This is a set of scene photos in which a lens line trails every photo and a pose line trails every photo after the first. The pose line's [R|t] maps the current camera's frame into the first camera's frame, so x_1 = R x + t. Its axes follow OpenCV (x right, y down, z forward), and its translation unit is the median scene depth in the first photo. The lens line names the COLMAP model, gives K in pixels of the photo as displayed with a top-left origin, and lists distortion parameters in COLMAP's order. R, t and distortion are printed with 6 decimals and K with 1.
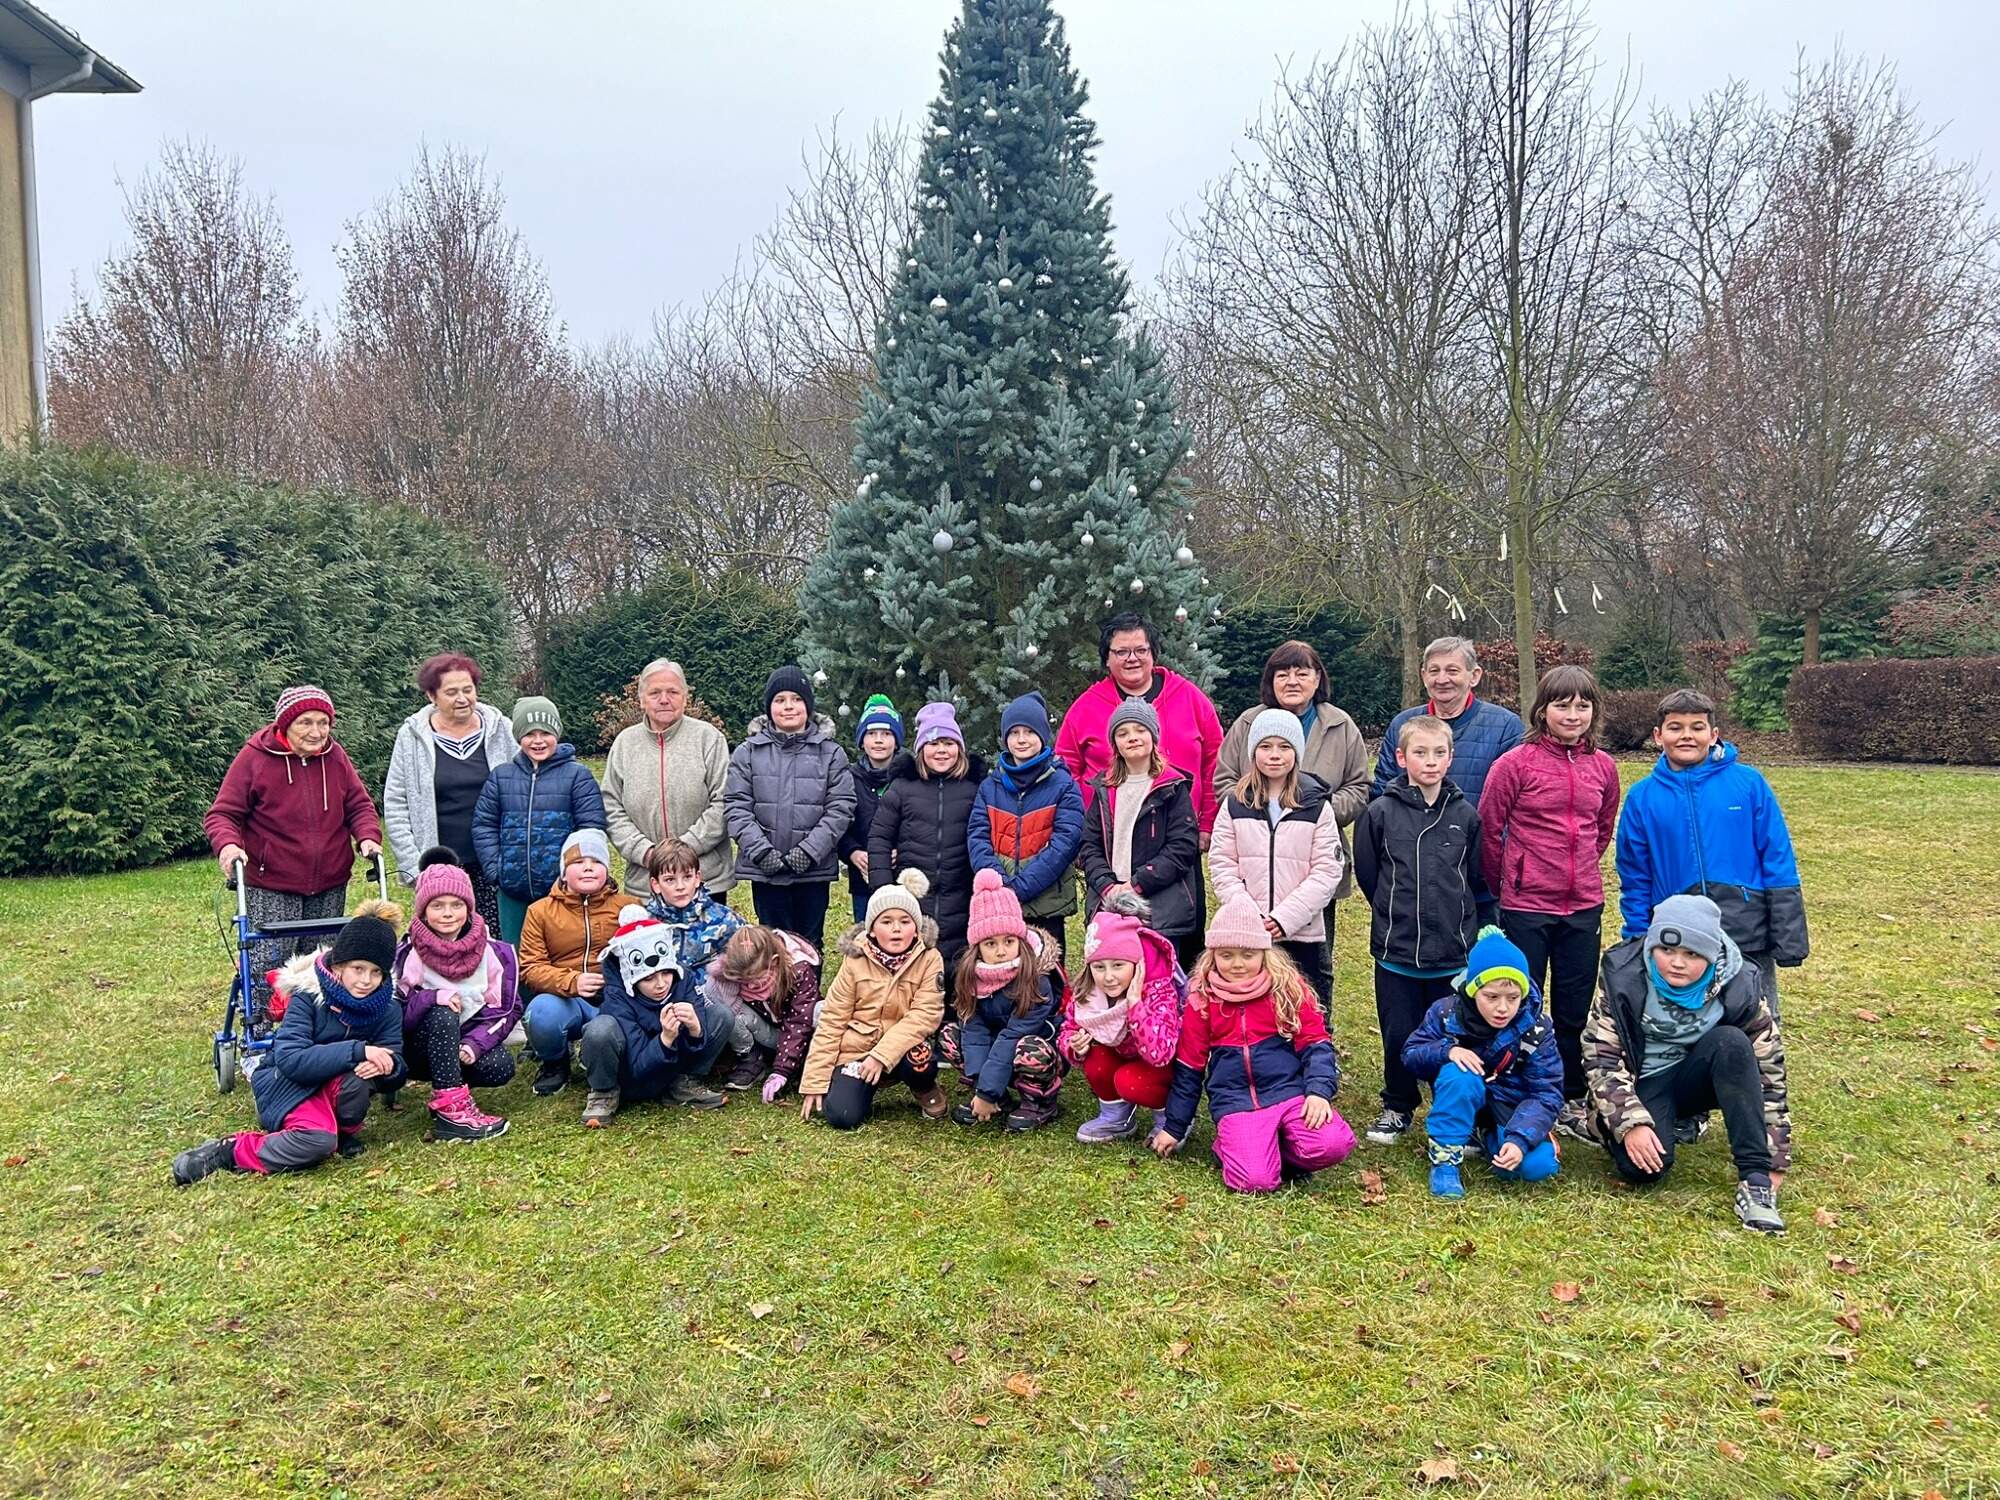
lens RADIAL K [[1507.1, 0, 1011.9], [0, 1507.1, 752.4], [0, 0, 1]] dist [0.039627, -0.040137]
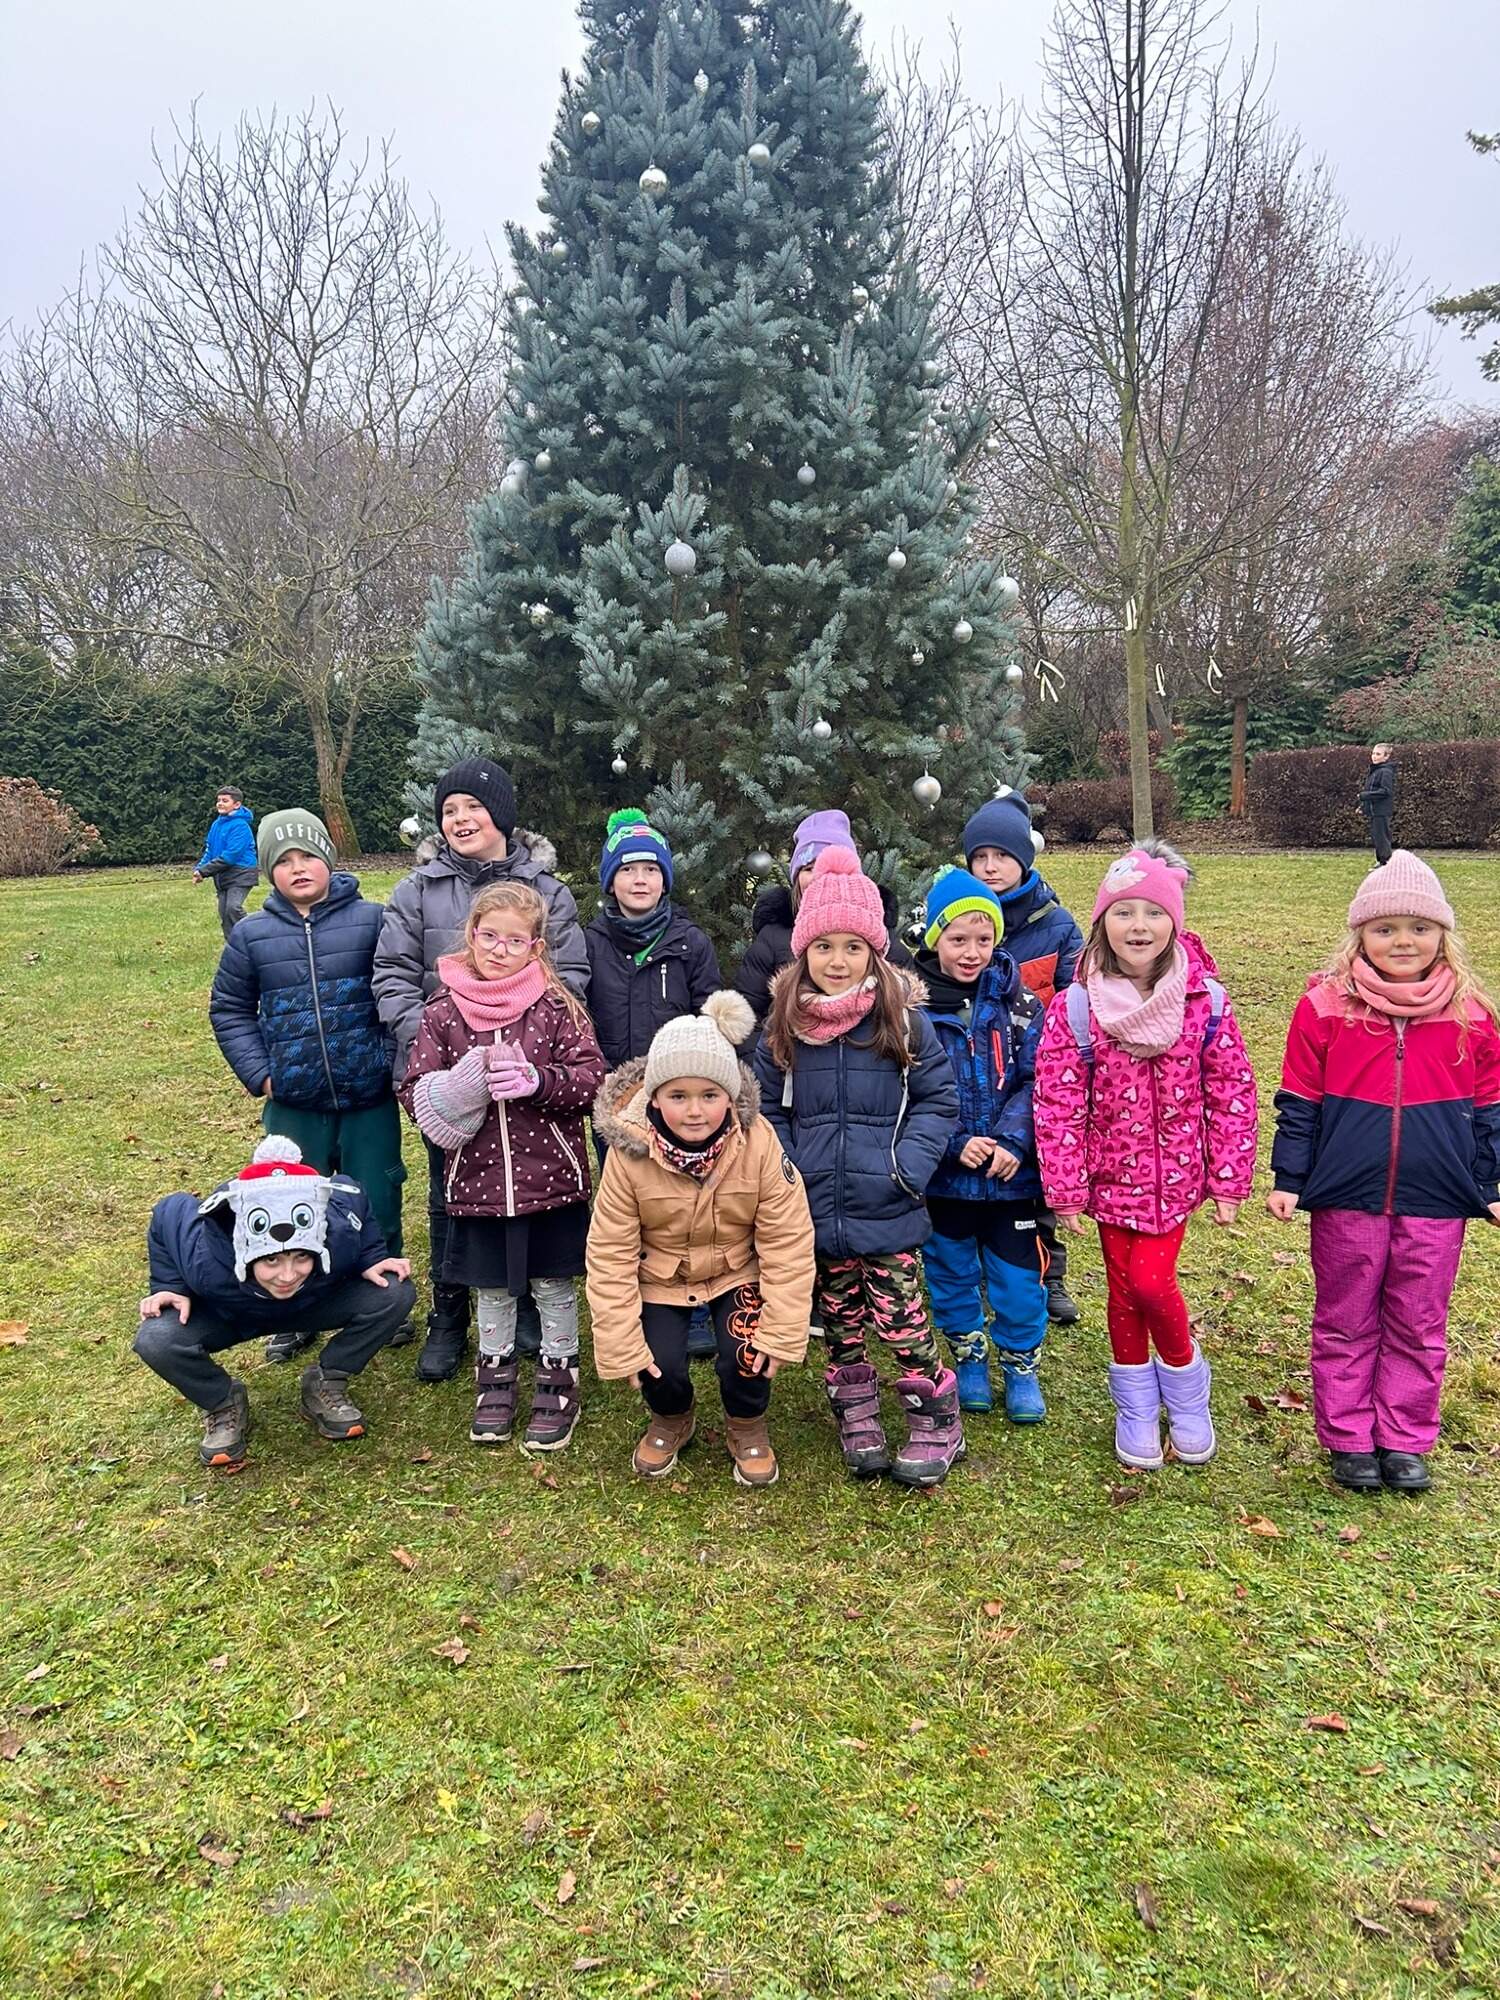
lens RADIAL K [[1507.1, 0, 740.4], [0, 1507.1, 982.9], [0, 0, 1]] dist [0.039627, -0.040137]
pose [[0.972231, -0.043892, 0.229871, -0.175279], [0.023576, 0.995627, 0.090393, -0.016091], [-0.232833, -0.082463, 0.969014, 0.344472]]
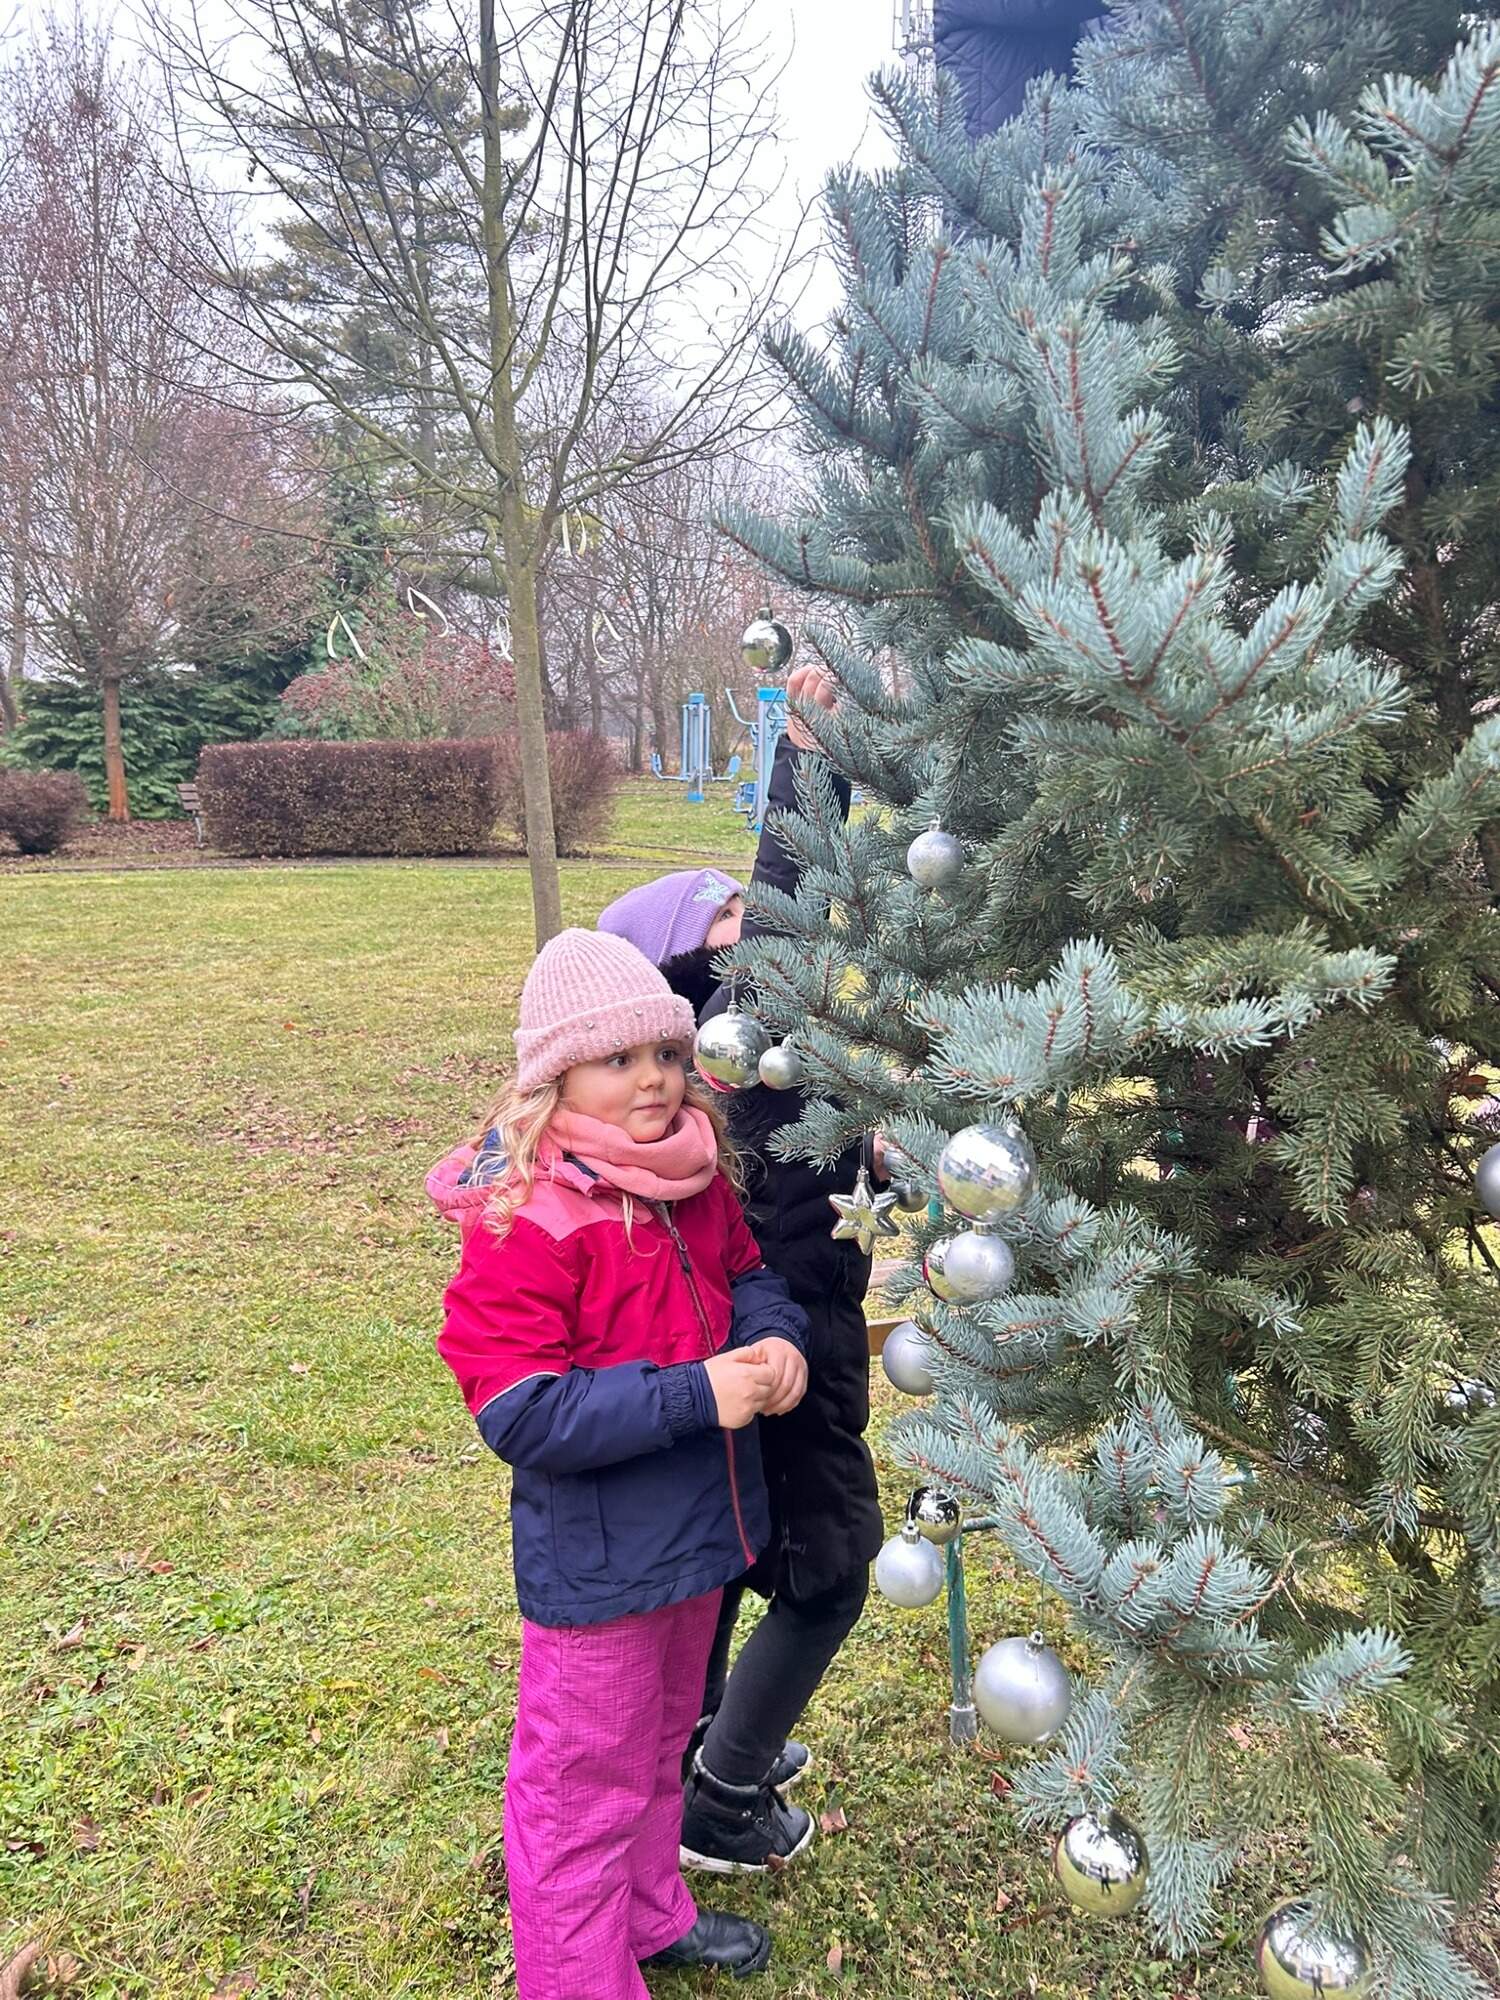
lens RADIAL K [[1507.1, 0, 752.4], [0, 1507.1, 1009.3], [0, 0, 1]] dist [0.039627, -0.040137]
pose [[0.473869, -0.134207, 0.870308, -0.300632], [0.035019, 0.990408, 0.133660, -0.050409], [-0.879899, -0.032860, 0.474024, 1.177172]]
